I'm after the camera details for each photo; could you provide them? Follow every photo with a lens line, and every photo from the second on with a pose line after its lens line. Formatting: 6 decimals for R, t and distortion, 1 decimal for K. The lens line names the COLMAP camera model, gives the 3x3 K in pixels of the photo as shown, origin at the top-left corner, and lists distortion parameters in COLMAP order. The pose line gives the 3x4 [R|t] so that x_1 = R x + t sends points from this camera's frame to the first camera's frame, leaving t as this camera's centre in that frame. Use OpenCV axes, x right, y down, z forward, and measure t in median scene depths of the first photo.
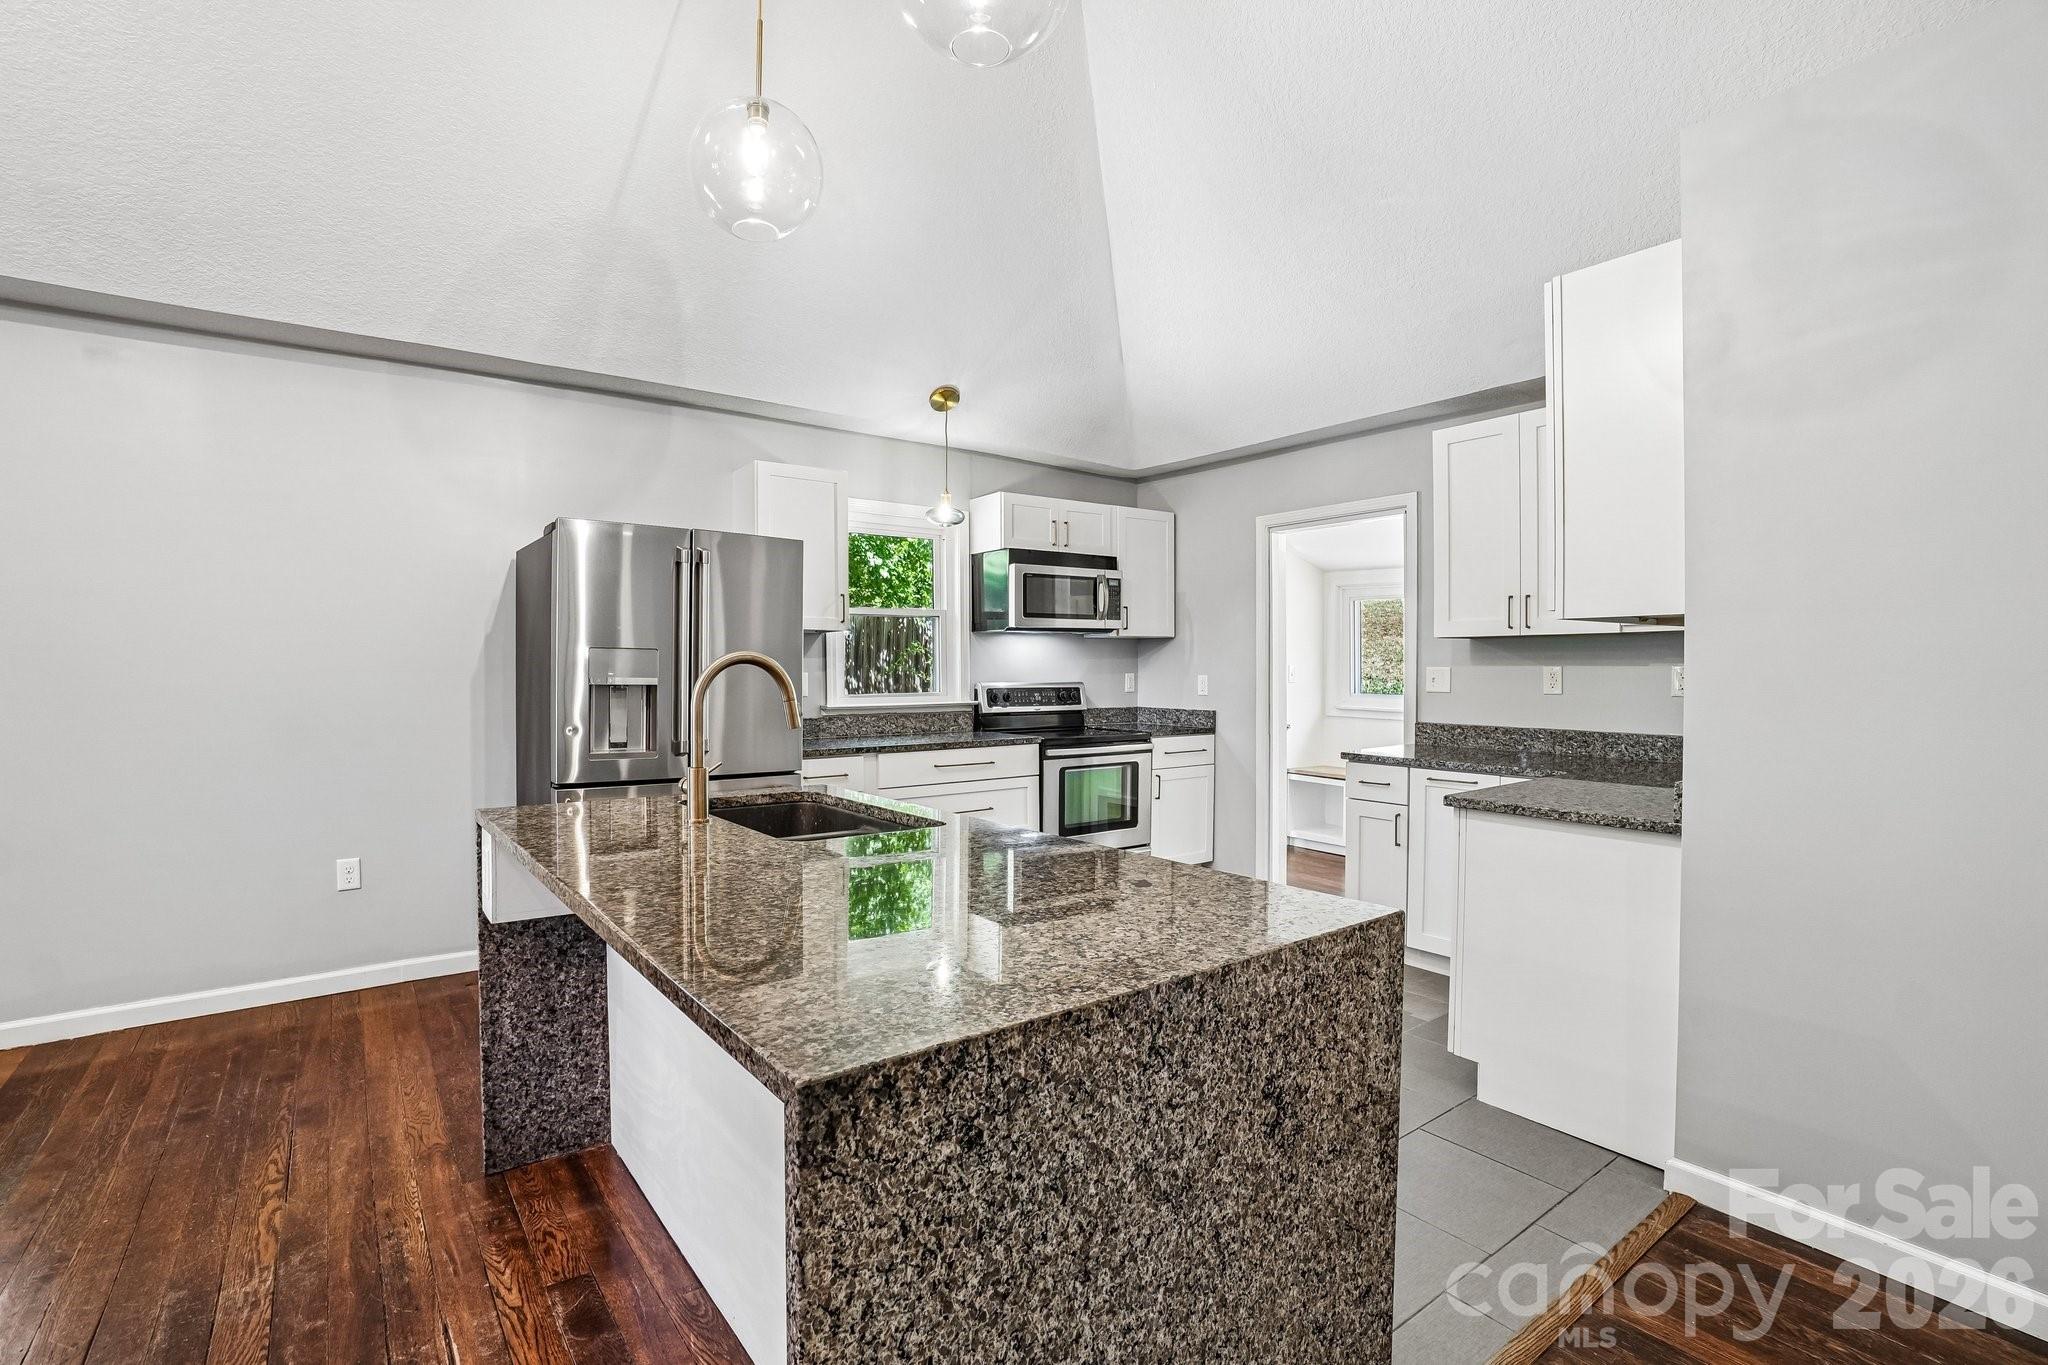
lens RADIAL K [[877.2, 0, 1024.0], [0, 877.2, 682.5], [0, 0, 1]] dist [-0.035550, -0.000023]
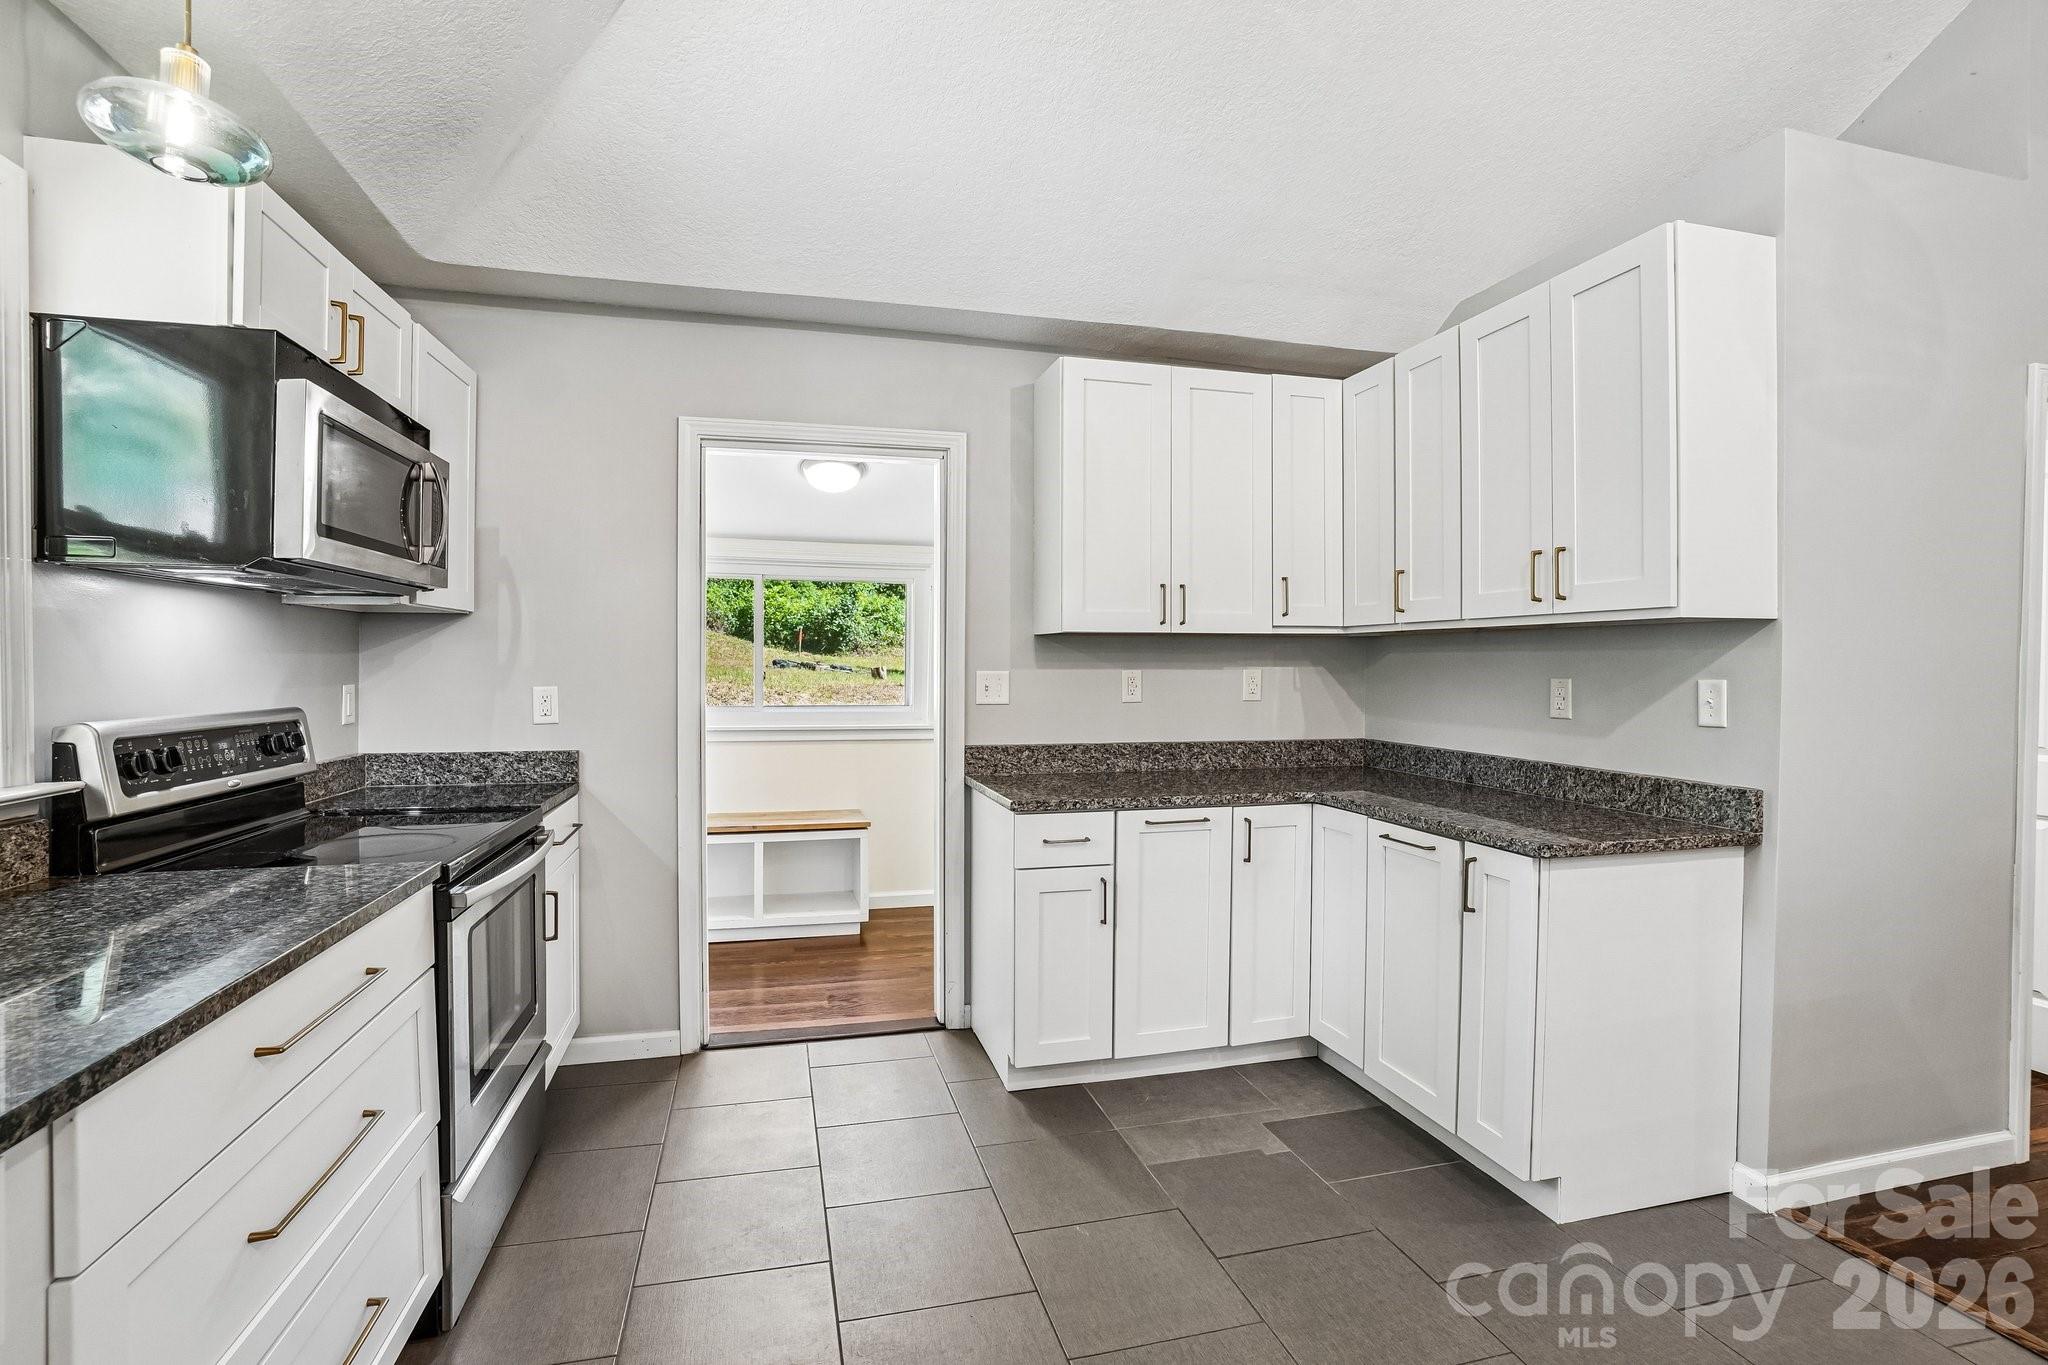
lens RADIAL K [[908.2, 0, 995.2], [0, 908.2, 656.5], [0, 0, 1]] dist [-0.057969, 0.016542]
pose [[0.401713, 0.012468, 0.915681, -0.209308], [0.016008, 0.999659, -0.020634, -0.011866], [-0.915625, 0.022947, 0.401377, 0.583577]]
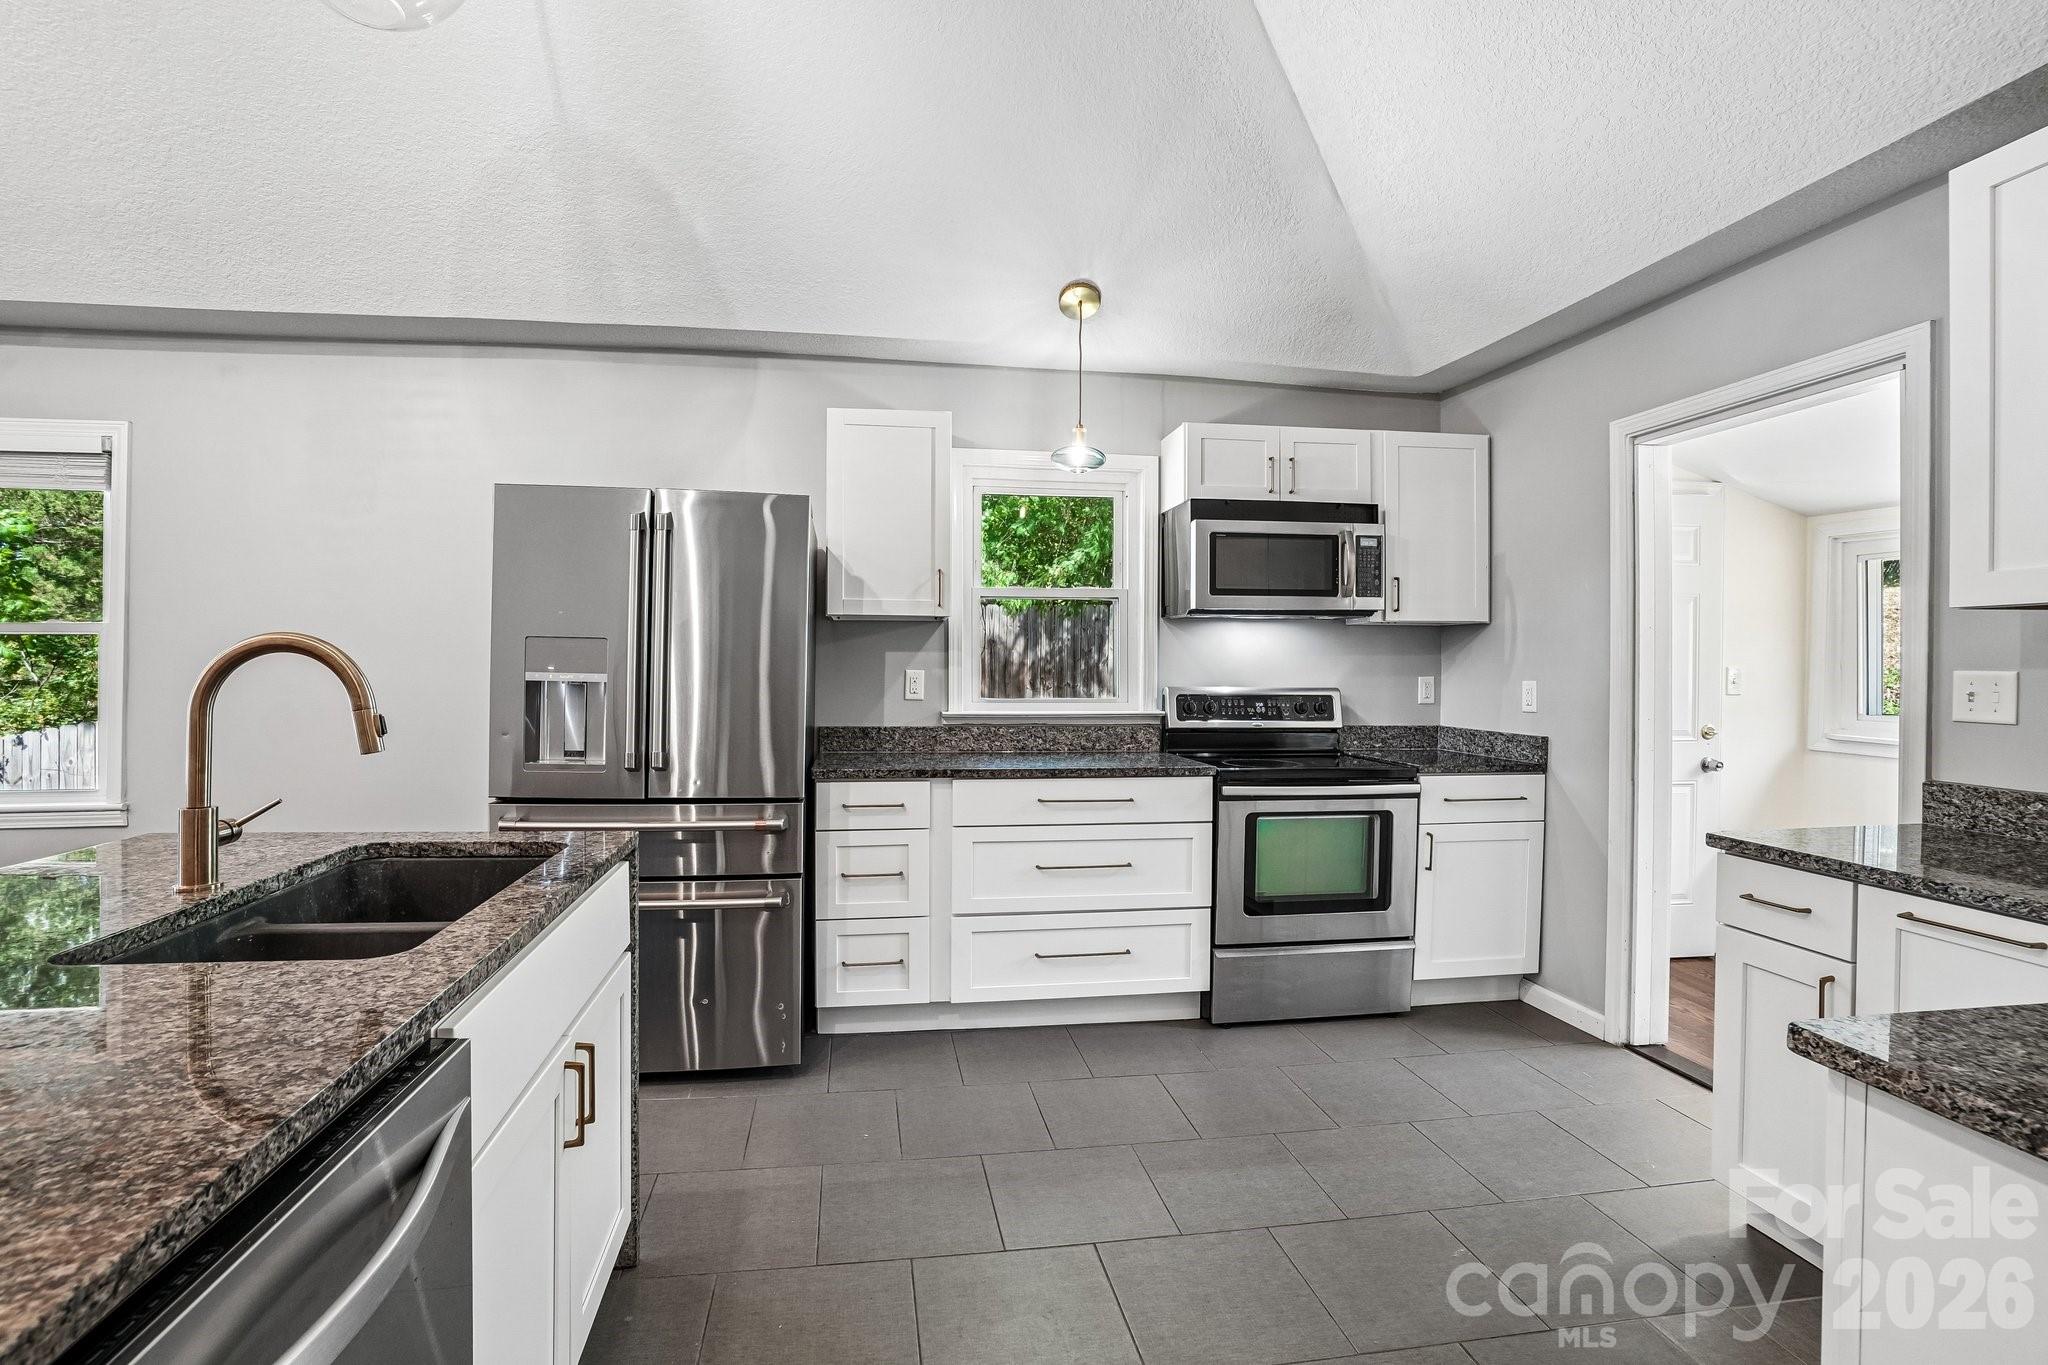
lens RADIAL K [[907.6, 0, 1016.8], [0, 907.6, 667.2], [0, 0, 1]] dist [-0.060140, 0.024714]
pose [[0.887714, 0.008349, -0.460320, 0.189687], [-0.016148, 0.999785, -0.013007, -0.004030], [0.460113, 0.018979, 0.887658, 0.272847]]
